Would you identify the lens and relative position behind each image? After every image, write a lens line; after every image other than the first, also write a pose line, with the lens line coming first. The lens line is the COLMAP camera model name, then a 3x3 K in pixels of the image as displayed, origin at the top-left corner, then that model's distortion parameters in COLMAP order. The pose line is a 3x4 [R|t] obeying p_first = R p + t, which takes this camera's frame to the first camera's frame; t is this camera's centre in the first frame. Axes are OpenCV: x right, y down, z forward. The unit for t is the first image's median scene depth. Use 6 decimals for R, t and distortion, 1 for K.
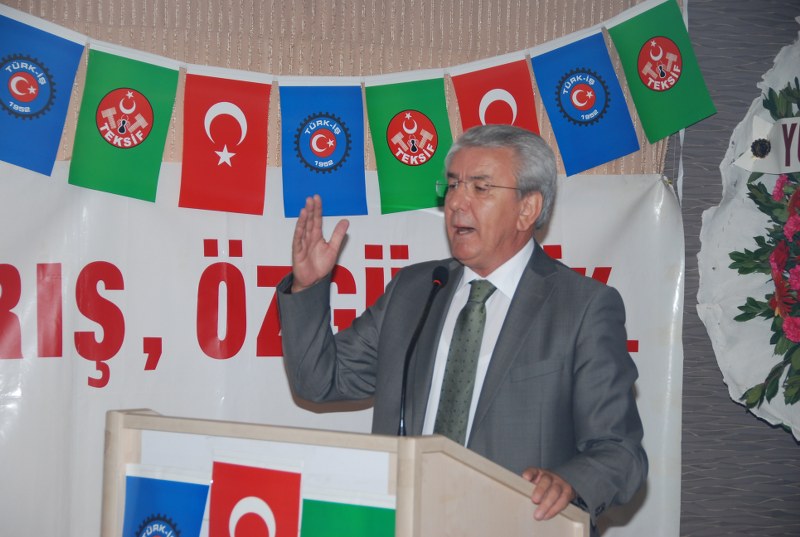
lens RADIAL K [[2447.2, 0, 381.4], [0, 2447.2, 281.8], [0, 0, 1]] dist [0.746332, 0.000000]
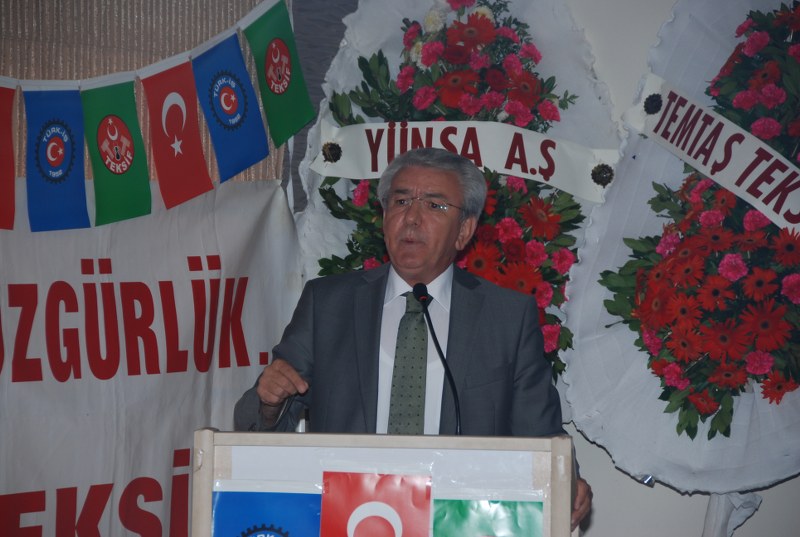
lens RADIAL K [[4162.2, 0, 404.5], [0, 4162.2, 263.0], [0, 0, 1]] dist [1.326186, 0.000000]
pose [[0.820042, -0.019071, 0.571985, -0.814633], [0.019829, 0.999791, 0.004906, -0.019009], [-0.571960, 0.007319, 0.820249, -0.379260]]
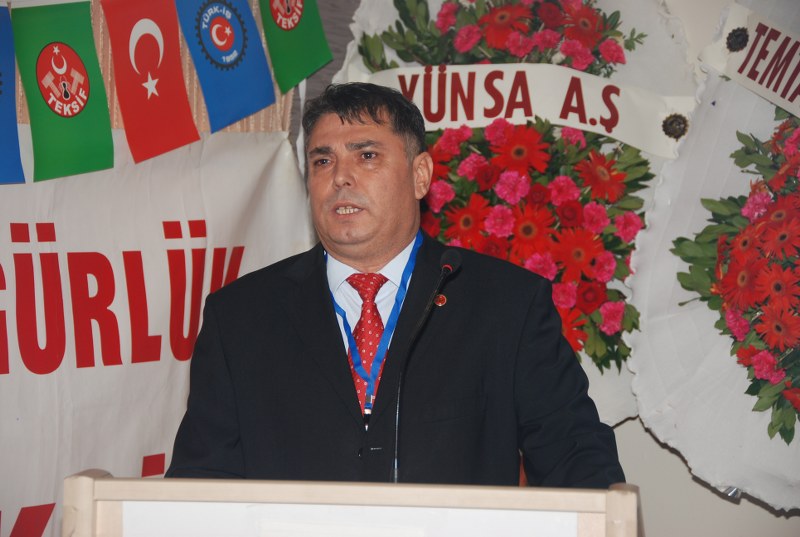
lens RADIAL K [[2540.8, 0, 383.4], [0, 2540.8, 271.5], [0, 0, 1]] dist [0.671179, 0.000000]
pose [[0.855403, -0.026517, 0.517284, -0.312251], [0.022042, 0.999648, 0.014795, -0.009577], [-0.517494, -0.001254, 0.855686, 0.274712]]
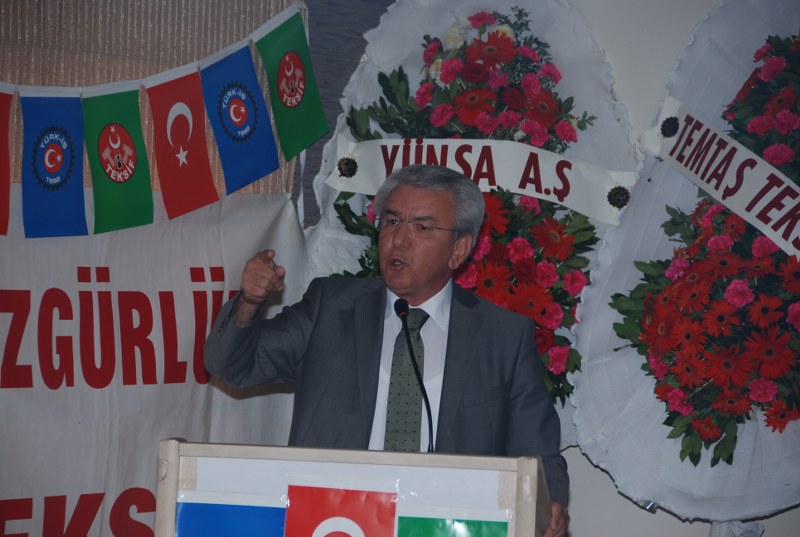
lens RADIAL K [[4162.2, 0, 403.6], [0, 4162.2, 261.9], [0, 0, 1]] dist [1.326186, 0.000000]
pose [[0.841883, 0.007146, 0.539613, -0.757753], [-0.007374, 0.999971, -0.001738, -0.015101], [-0.539610, -0.002516, 0.841911, -0.406253]]
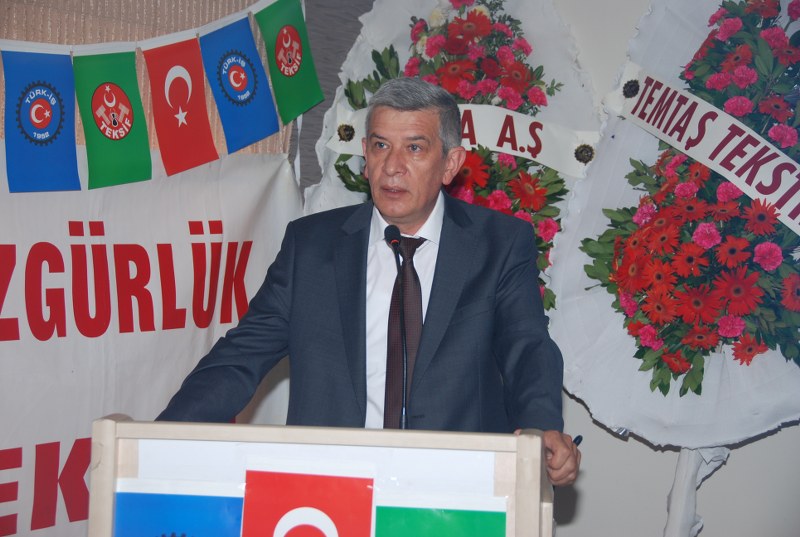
lens RADIAL K [[1845.5, 0, 391.6], [0, 1845.5, 269.8], [0, 0, 1]] dist [0.311978, 0.000000]
pose [[0.853840, -0.018845, 0.520194, -0.278978], [0.010791, 0.999770, 0.018507, -0.008169], [-0.520423, -0.010189, 0.853848, 0.308155]]
